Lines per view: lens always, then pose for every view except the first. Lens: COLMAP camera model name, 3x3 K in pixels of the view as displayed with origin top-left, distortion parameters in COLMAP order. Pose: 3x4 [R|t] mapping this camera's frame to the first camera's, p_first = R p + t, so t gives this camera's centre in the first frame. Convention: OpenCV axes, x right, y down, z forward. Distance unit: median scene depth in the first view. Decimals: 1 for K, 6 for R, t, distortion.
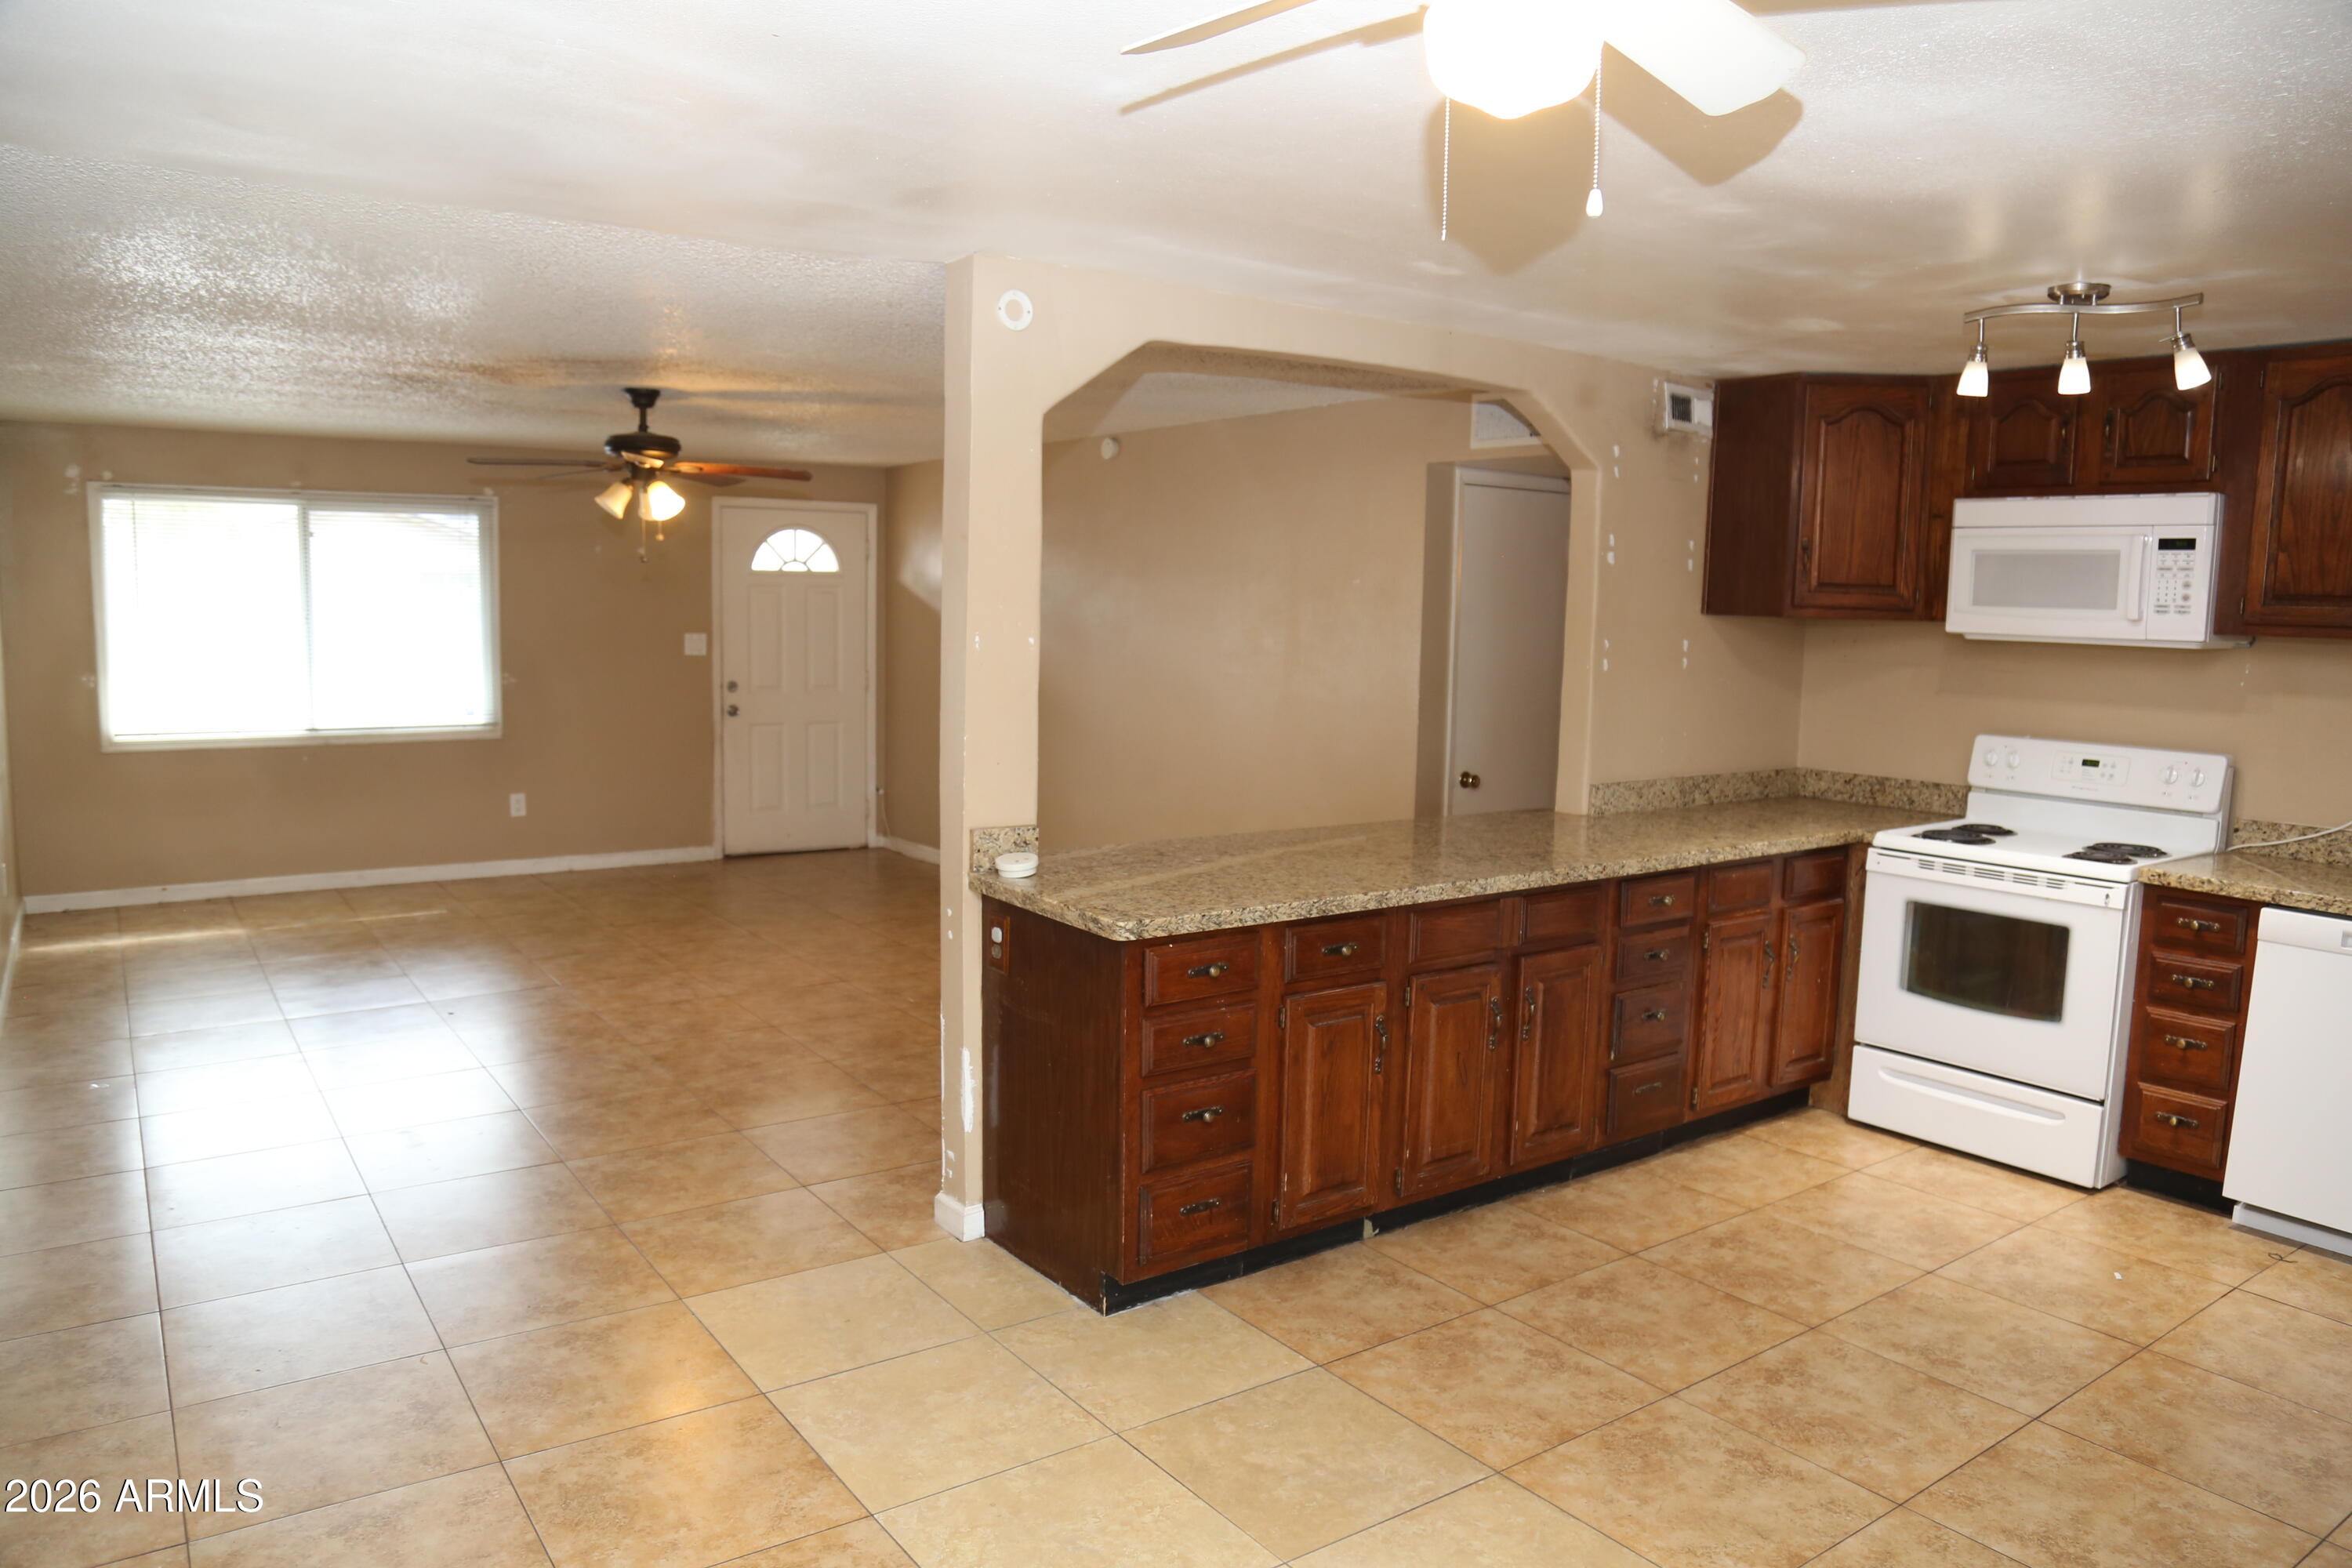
lens RADIAL K [[1600.0, 0, 1176.7], [0, 1600.0, 798.8], [0, 0, 1]] dist [-0.126994, 0.071331]
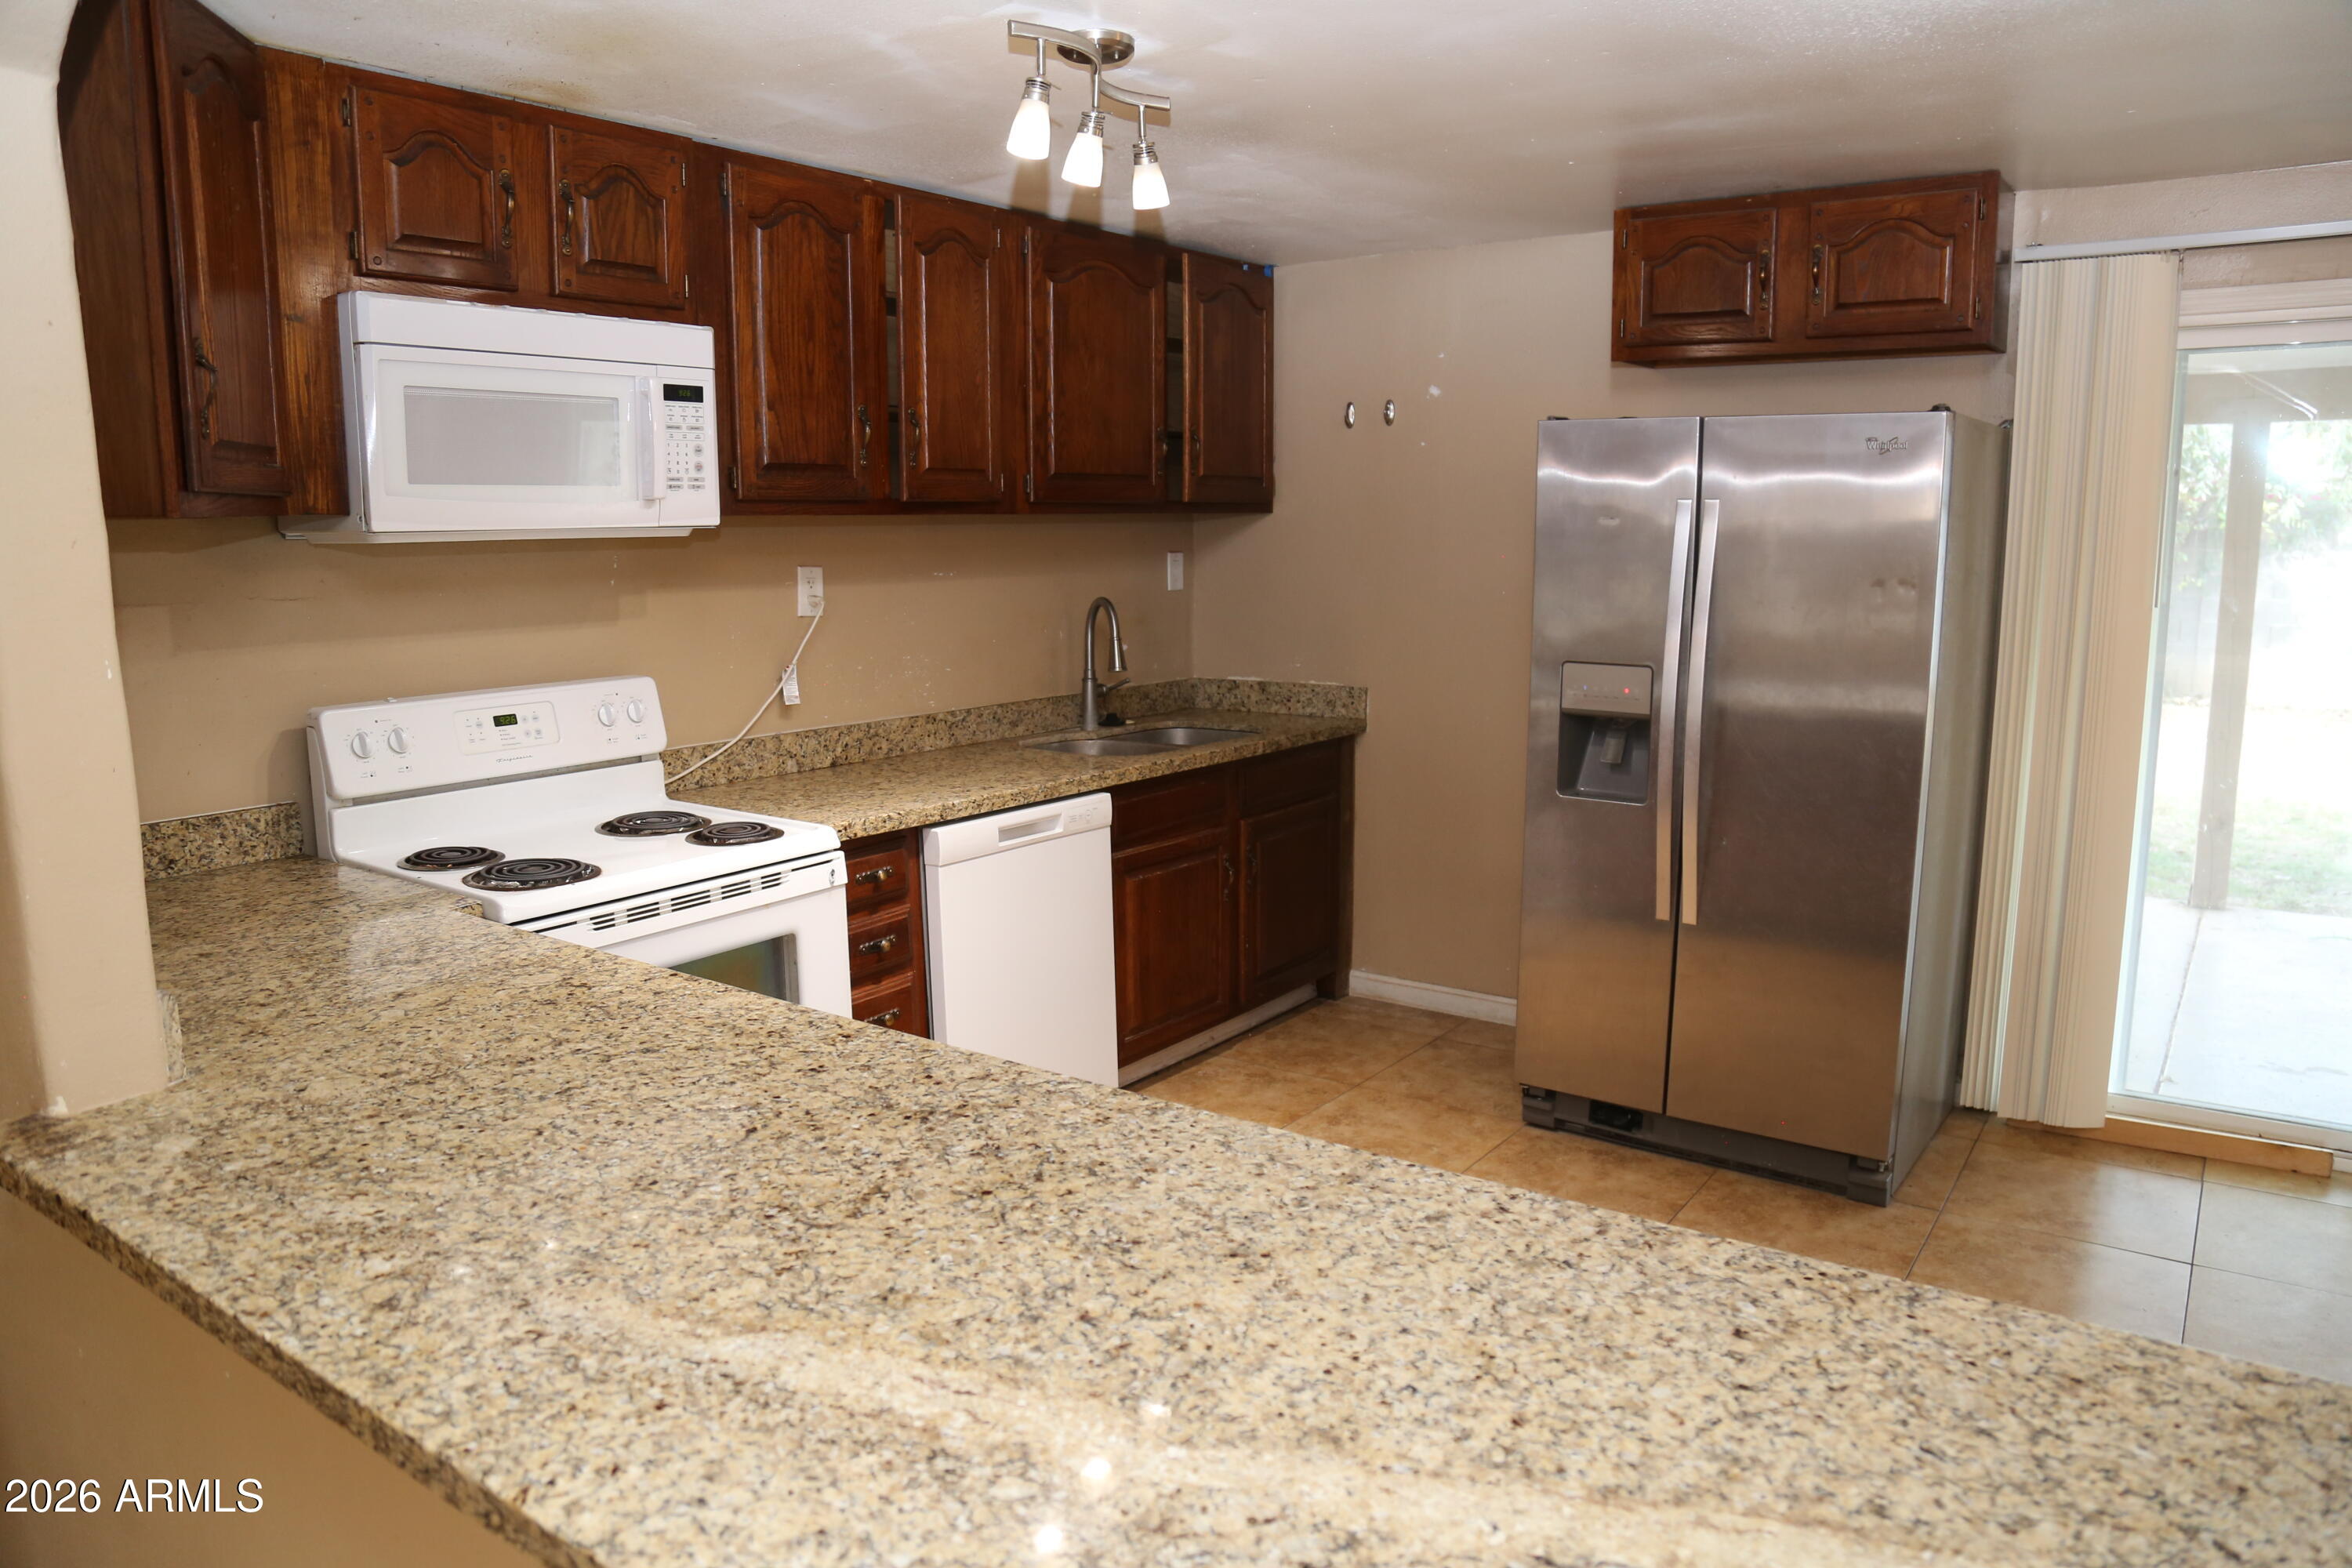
lens RADIAL K [[1600.0, 0, 1176.7], [0, 1600.0, 798.8], [0, 0, 1]] dist [-0.126994, 0.071331]
pose [[-0.324413, -0.181918, 0.928258, -0.146214], [0.116278, 0.966220, 0.229995, -0.121518], [-0.938742, 0.182549, -0.292301, 1.009750]]
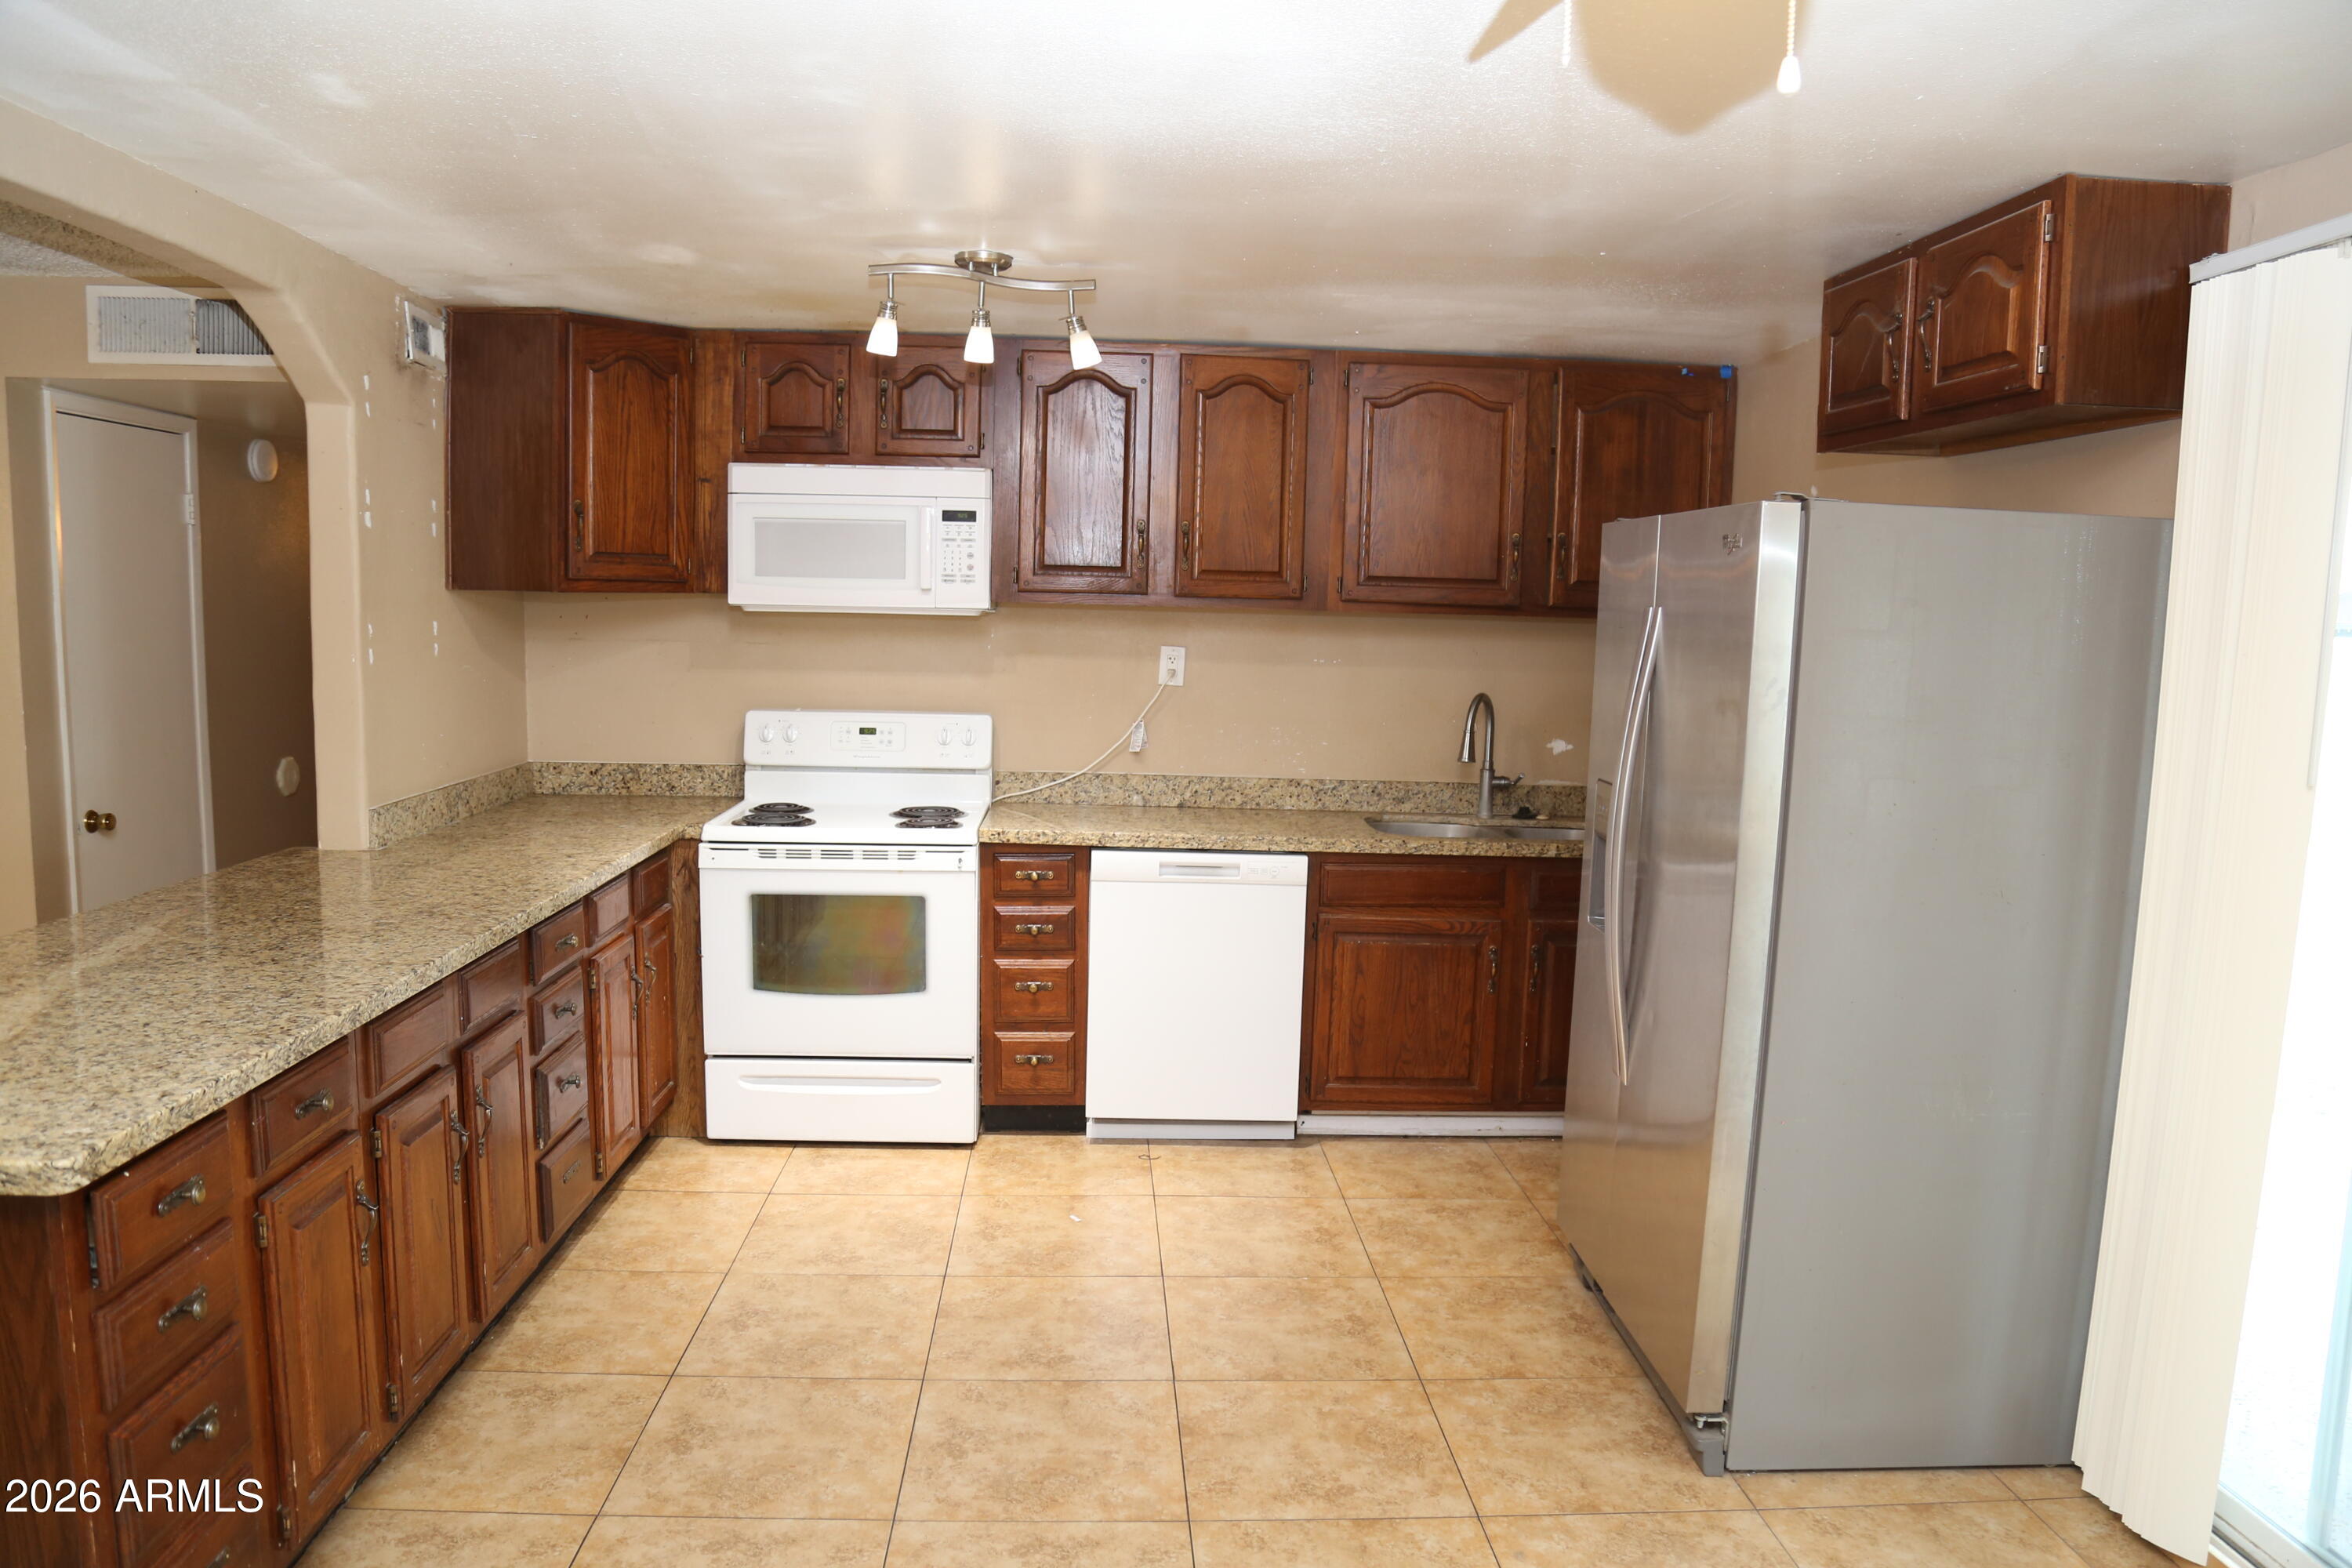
lens RADIAL K [[1600.0, 0, 1176.7], [0, 1600.0, 798.8], [0, 0, 1]] dist [-0.126994, 0.071331]
pose [[0.538560, -0.108445, 0.835579, -0.188985], [0.091128, 0.993363, 0.070188, -0.036675], [-0.837645, 0.038344, 0.544868, 0.286251]]
